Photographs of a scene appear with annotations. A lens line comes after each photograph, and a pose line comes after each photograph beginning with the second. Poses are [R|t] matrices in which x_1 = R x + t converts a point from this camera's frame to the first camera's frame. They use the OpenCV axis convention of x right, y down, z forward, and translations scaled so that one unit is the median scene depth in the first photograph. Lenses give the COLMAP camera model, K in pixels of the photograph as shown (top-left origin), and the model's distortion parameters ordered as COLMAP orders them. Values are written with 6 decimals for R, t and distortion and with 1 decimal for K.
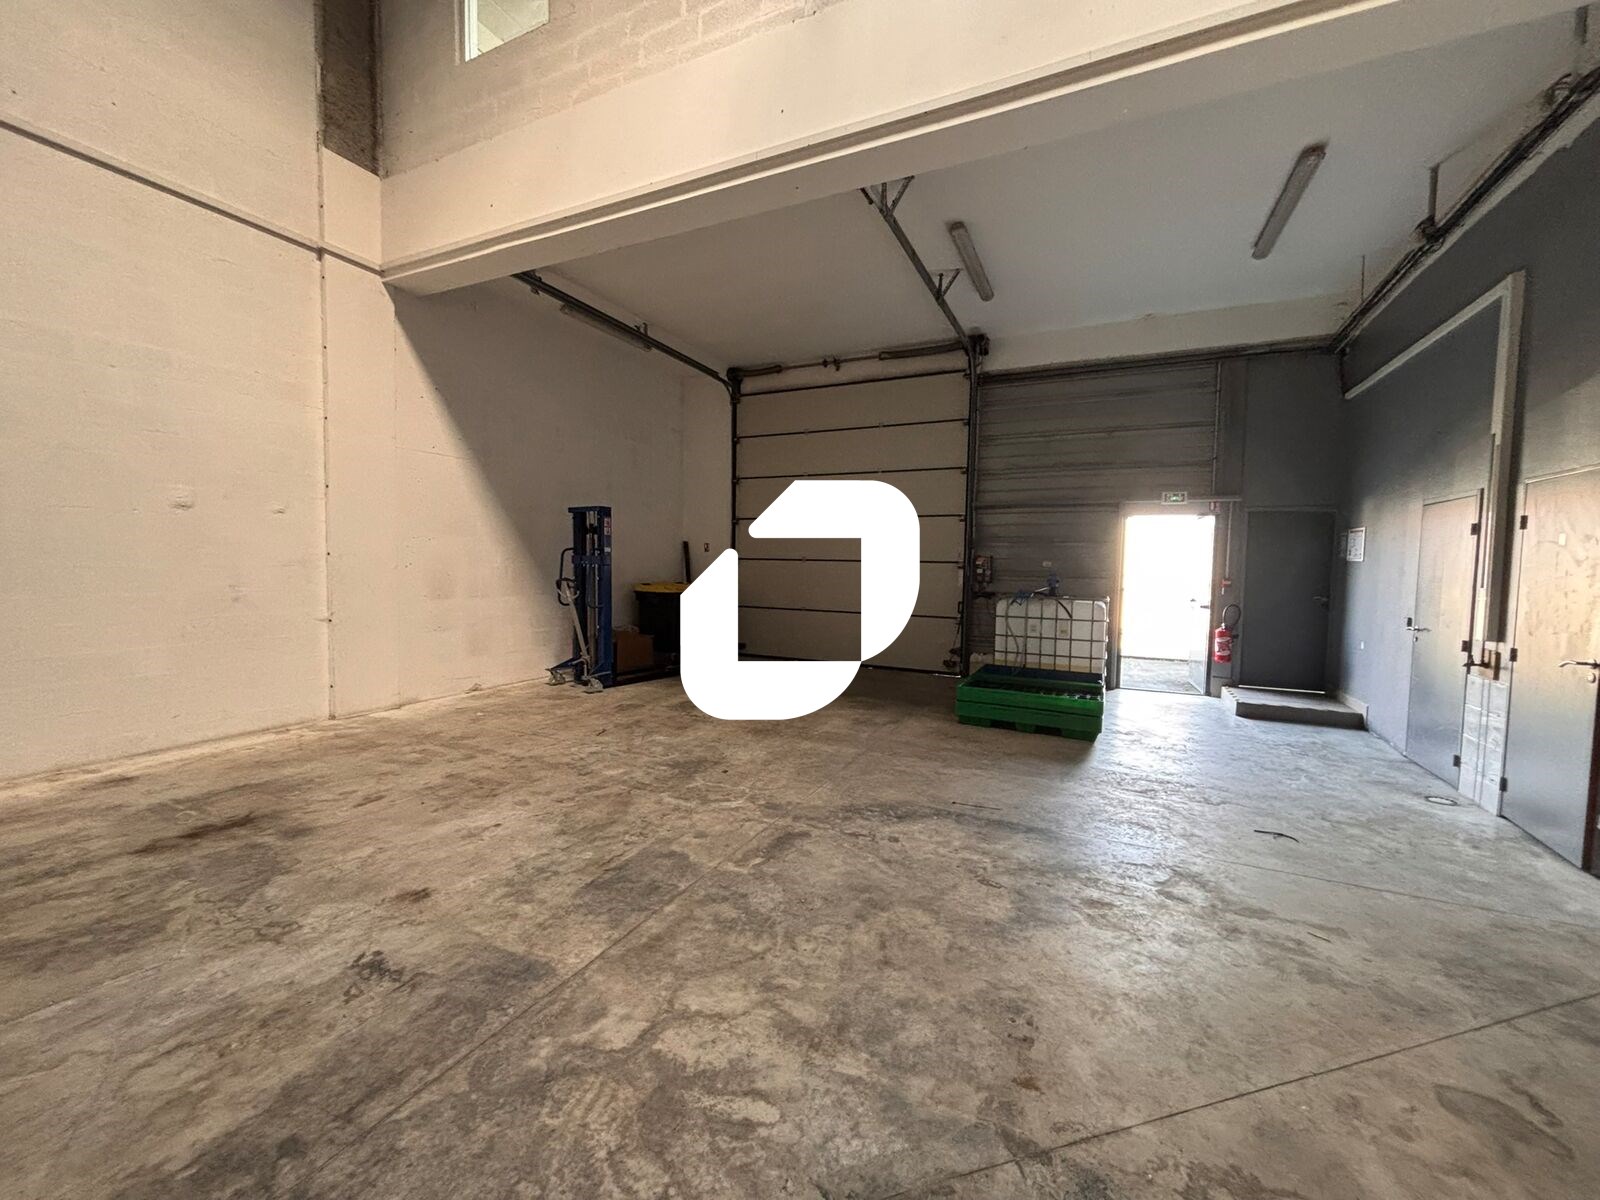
lens RADIAL K [[639.8, 0, 800.0], [0, 639.8, 600.0], [0, 0, 1]] dist [-0.006974, 0.000009]
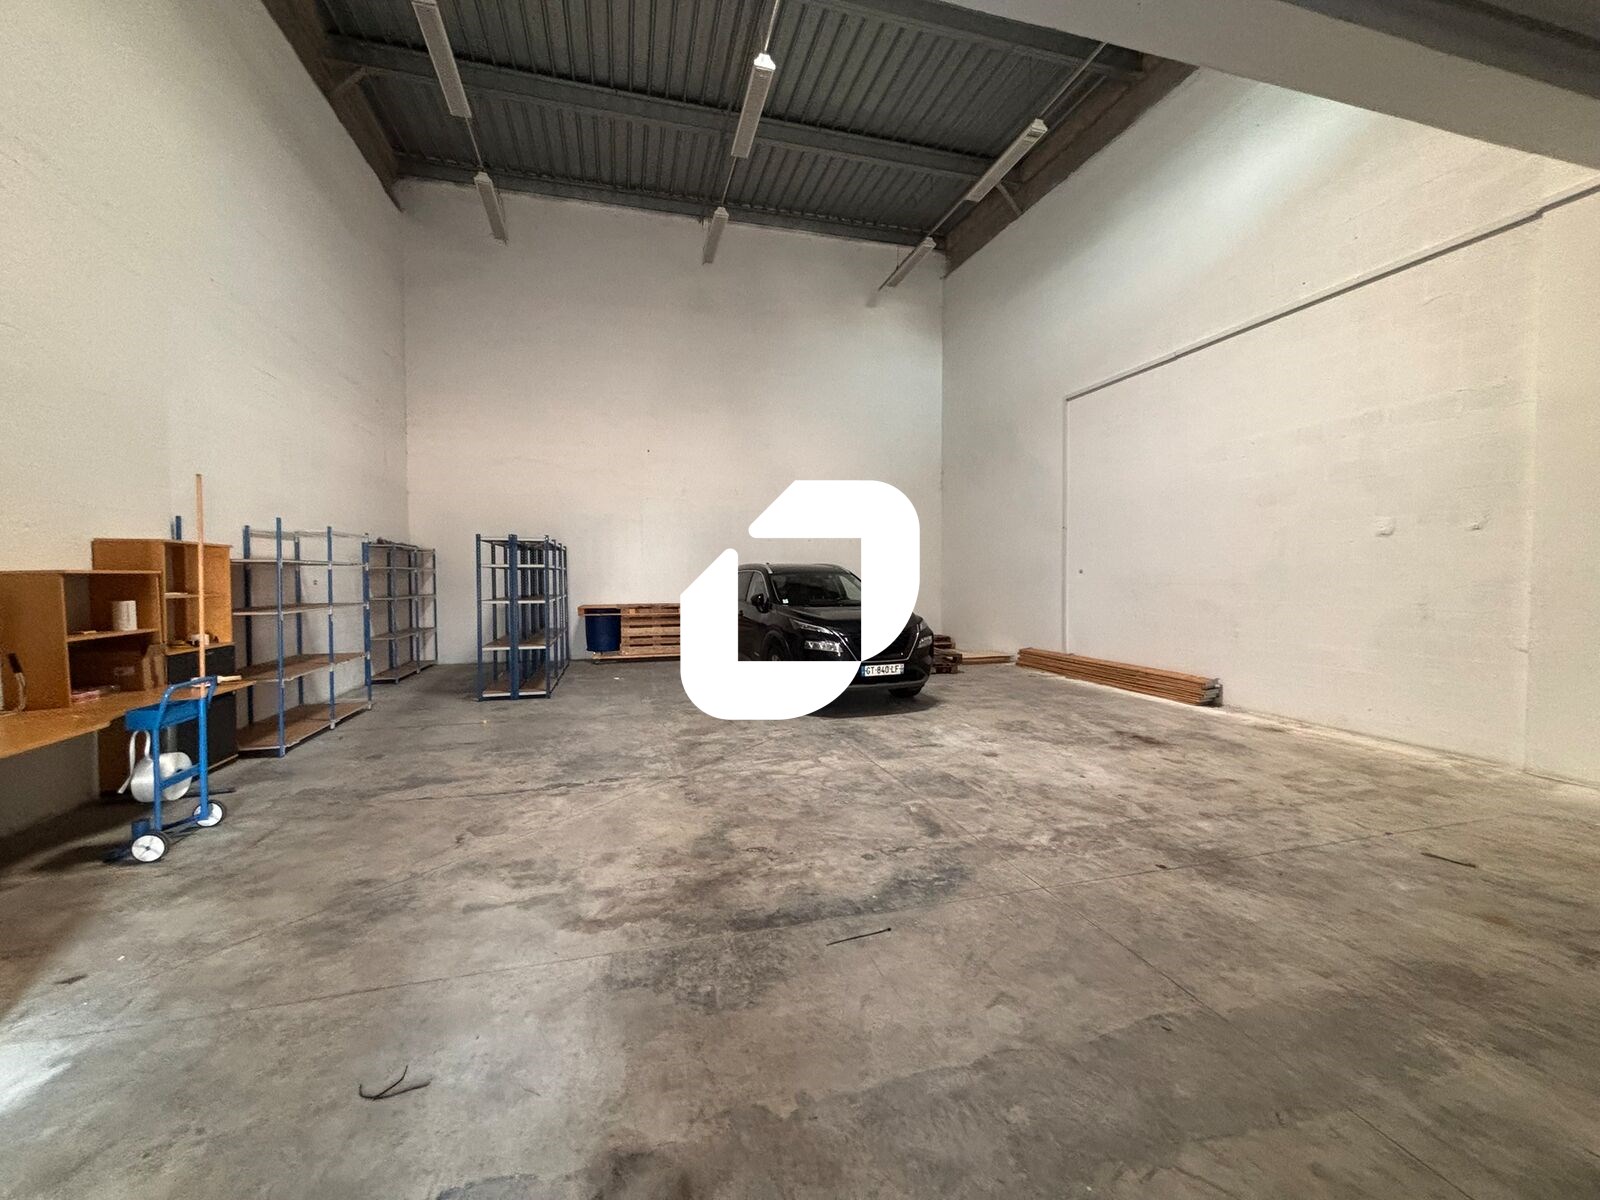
lens RADIAL K [[639.8, 0, 800.0], [0, 639.8, 600.0], [0, 0, 1]] dist [-0.006974, 0.000009]
pose [[-0.749823, 0.013149, -0.661508, 0.612483], [-0.049628, 0.995868, 0.076049, -0.061114], [0.659774, 0.089853, -0.746073, 1.149039]]
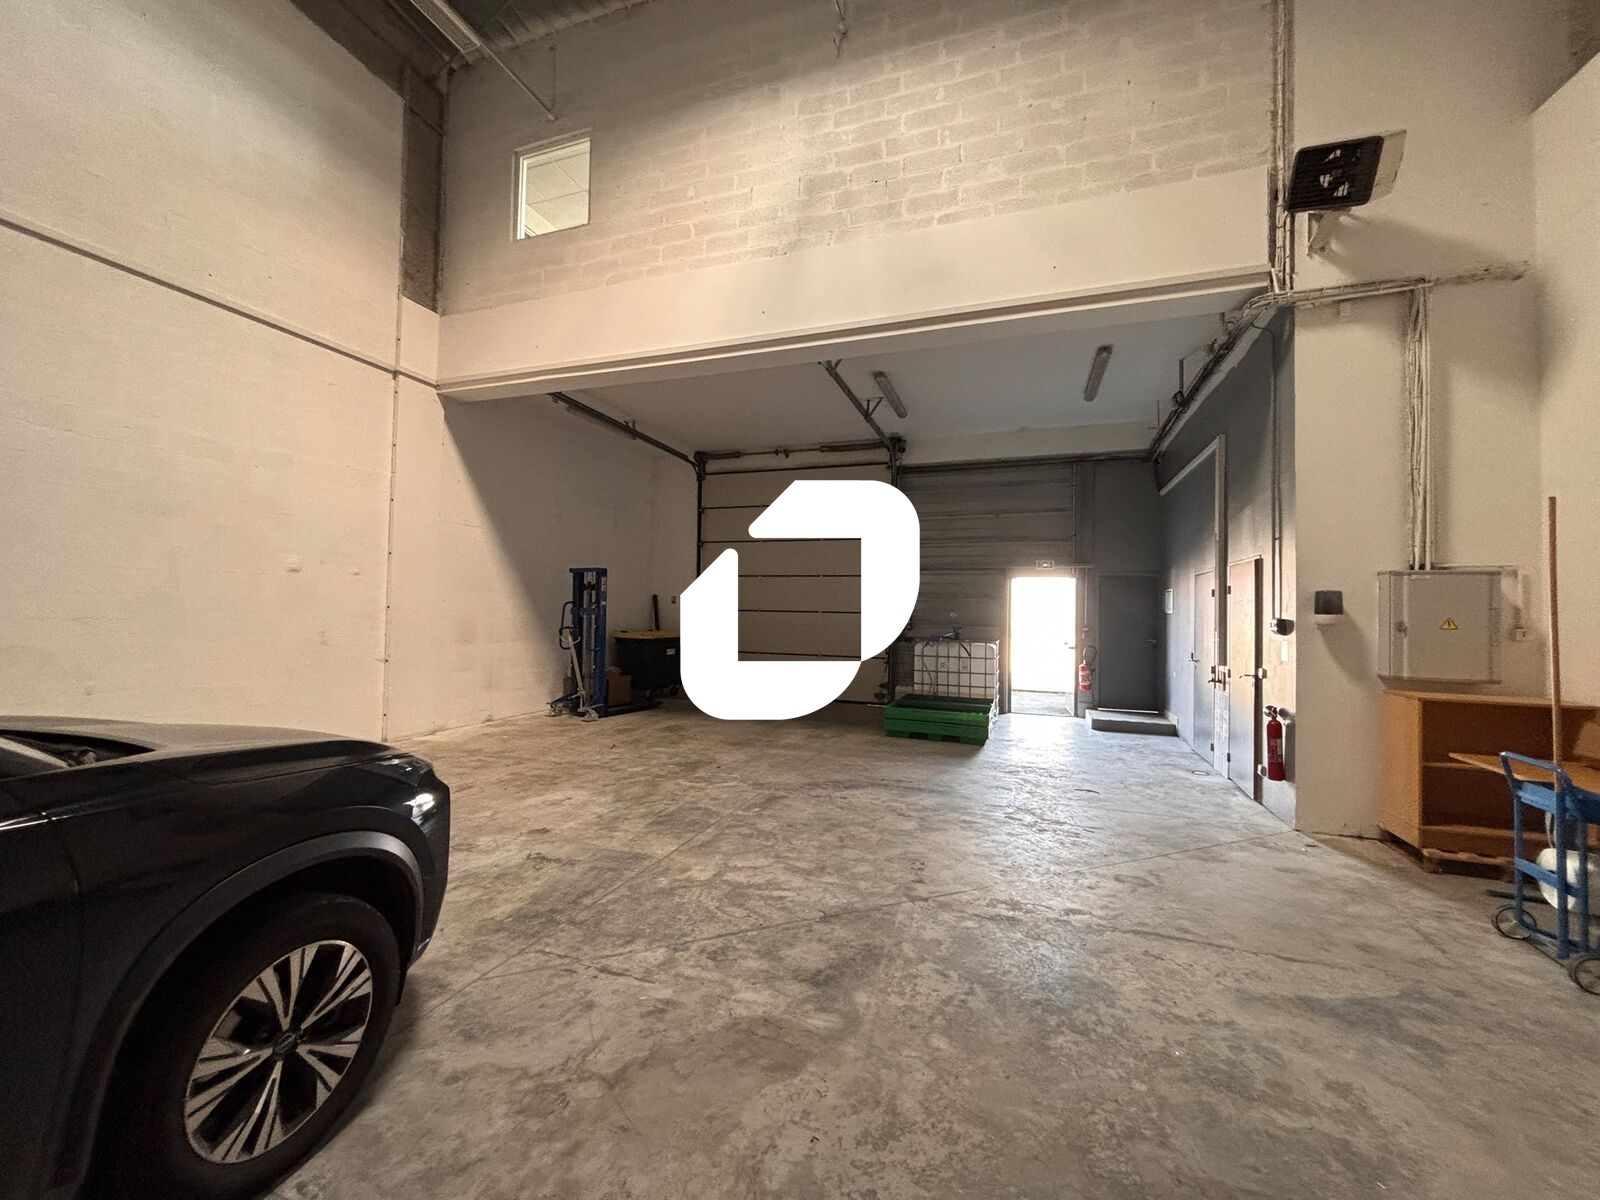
lens RADIAL K [[632.8, 0, 800.0], [0, 632.8, 600.0], [0, 0, 1]] dist [0.000065, -0.000022]
pose [[0.994501, 0.002884, 0.104686, -0.080731], [0.005241, 0.996998, -0.077251, 0.016043], [-0.104594, 0.077374, 0.991501, -0.361880]]
